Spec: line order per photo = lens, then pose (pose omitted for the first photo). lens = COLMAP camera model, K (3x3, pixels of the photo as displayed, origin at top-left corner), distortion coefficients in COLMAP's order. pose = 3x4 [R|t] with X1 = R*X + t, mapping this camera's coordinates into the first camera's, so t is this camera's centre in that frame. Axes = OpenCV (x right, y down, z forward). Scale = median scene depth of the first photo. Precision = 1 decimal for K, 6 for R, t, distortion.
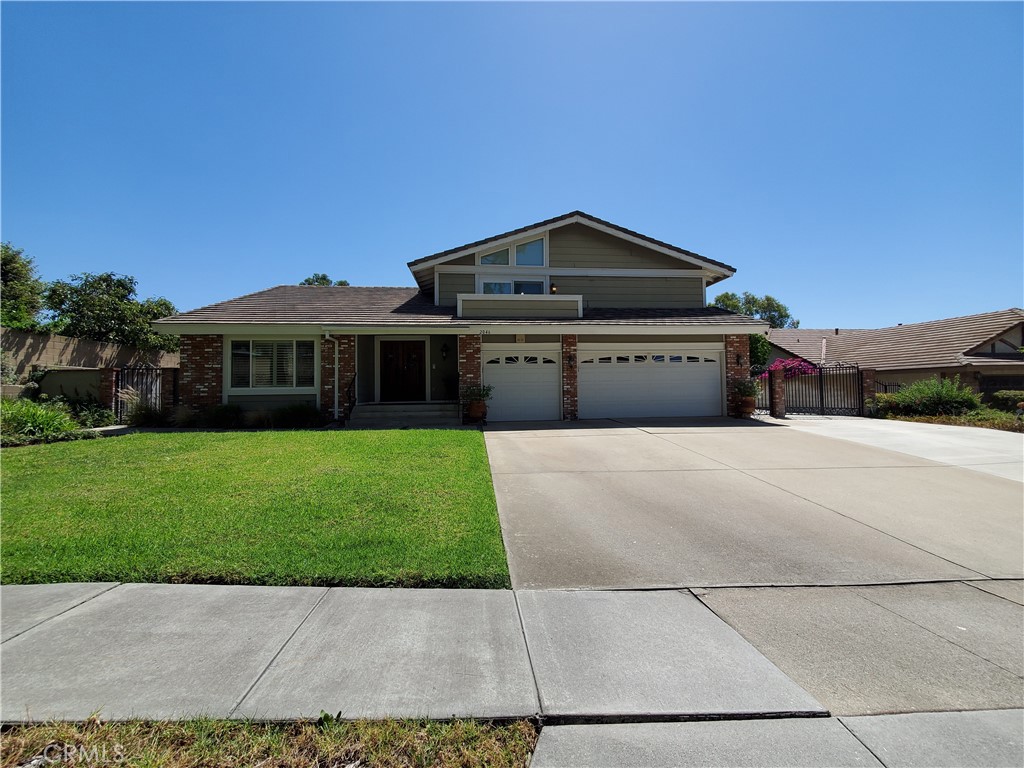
lens RADIAL K [[409.4, 0, 509.5], [0, 409.4, 370.5], [0, 0, 1]] dist [0.002568, -0.001288]
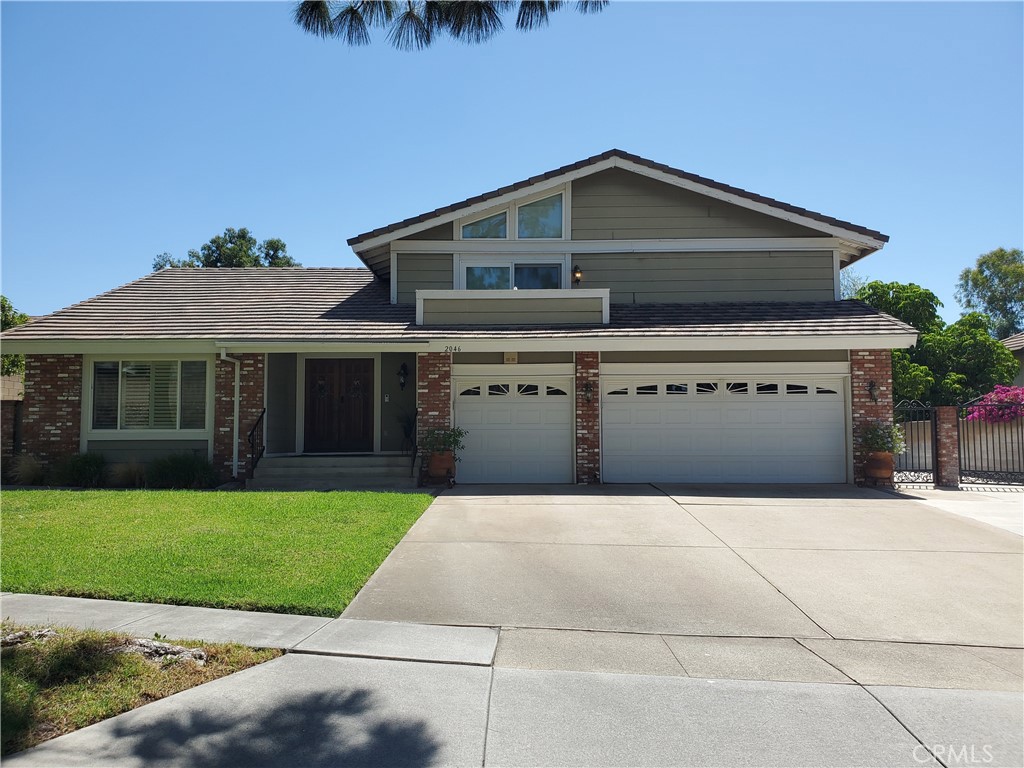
lens RADIAL K [[810.1, 0, 508.3], [0, 810.1, 377.5], [0, 0, 1]] dist [0.037029, -0.032081]
pose [[0.992969, 0.001901, -0.118359, 0.174442], [-0.004649, 0.999726, -0.022943, -0.016281], [0.118283, 0.023332, 0.992706, -0.274352]]
